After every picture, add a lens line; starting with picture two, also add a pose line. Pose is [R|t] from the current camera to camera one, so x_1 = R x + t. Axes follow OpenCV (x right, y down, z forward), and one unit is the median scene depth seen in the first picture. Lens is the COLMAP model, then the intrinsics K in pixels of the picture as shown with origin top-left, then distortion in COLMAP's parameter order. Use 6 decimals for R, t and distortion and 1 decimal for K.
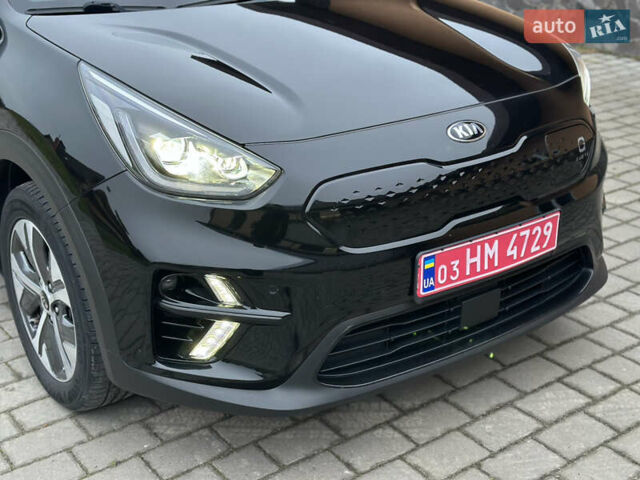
lens RADIAL K [[885.2, 0, 320.0], [0, 885.2, 240.0], [0, 0, 1]] dist [0.139875, -0.109250]
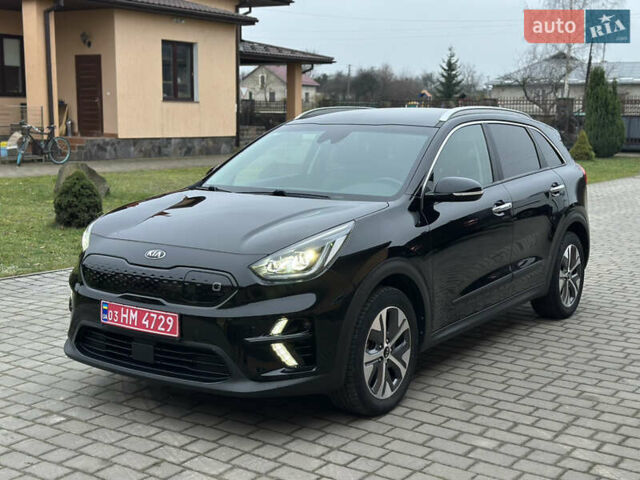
lens RADIAL K [[885.2, 0, 320.0], [0, 885.2, 240.0], [0, 0, 1]] dist [0.139875, -0.109250]
pose [[0.319796, 0.132775, -0.938137, 2.011062], [-0.374315, 0.927294, 0.003642, -0.282407], [0.870413, 0.349994, 0.346245, 0.620373]]
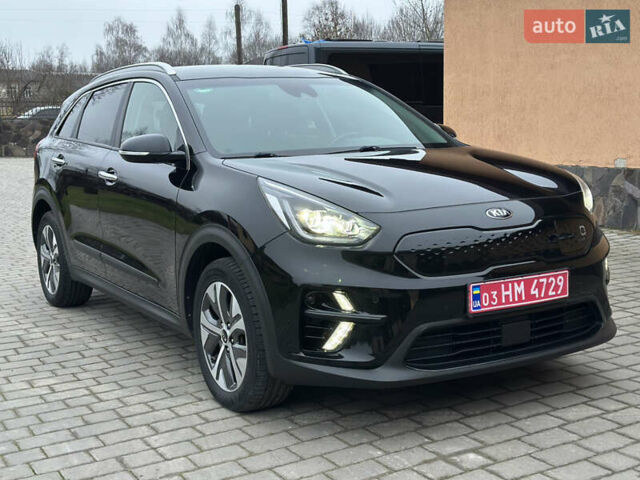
lens RADIAL K [[885.2, 0, 320.0], [0, 885.2, 240.0], [0, 0, 1]] dist [0.139875, -0.109250]
pose [[0.994373, -0.015613, -0.104777, 0.014710], [-0.011477, 0.967380, -0.253069, 0.313331], [0.105310, 0.252848, 0.961758, -0.508084]]
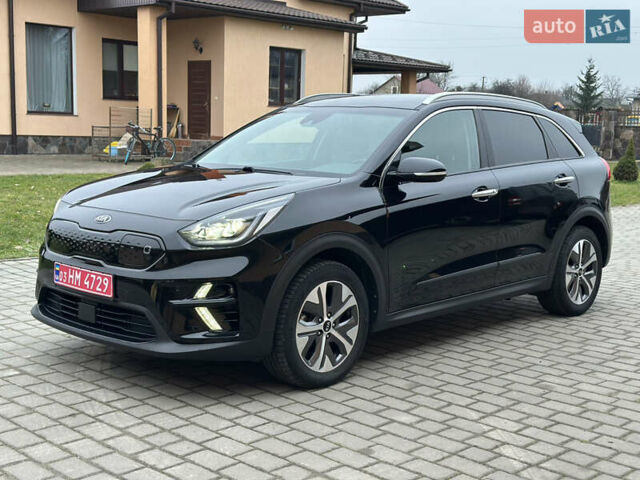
lens RADIAL K [[885.2, 0, 320.0], [0, 885.2, 240.0], [0, 0, 1]] dist [0.139875, -0.109250]
pose [[0.172199, 0.128447, -0.976652, 2.141535], [-0.405365, 0.912863, 0.048586, -0.362999], [0.897790, 0.387534, 0.209262, 1.010710]]
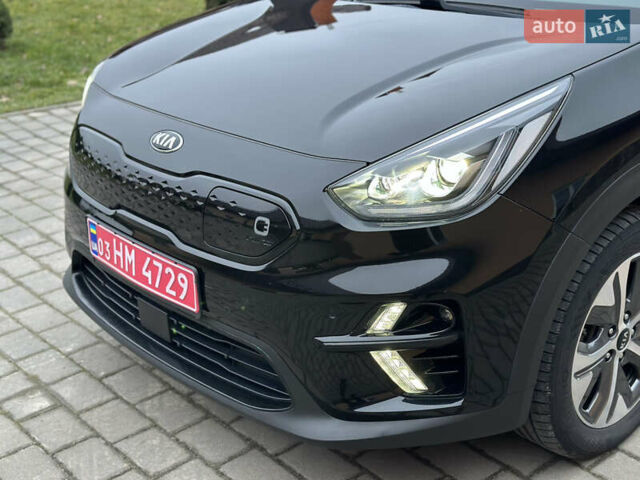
lens RADIAL K [[885.2, 0, 320.0], [0, 885.2, 240.0], [0, 0, 1]] dist [0.139875, -0.109250]
pose [[0.085596, 0.375059, -0.923040, 1.104950], [-0.357565, 0.876288, 0.322904, -0.395972], [0.929957, 0.302407, 0.209115, 0.960040]]
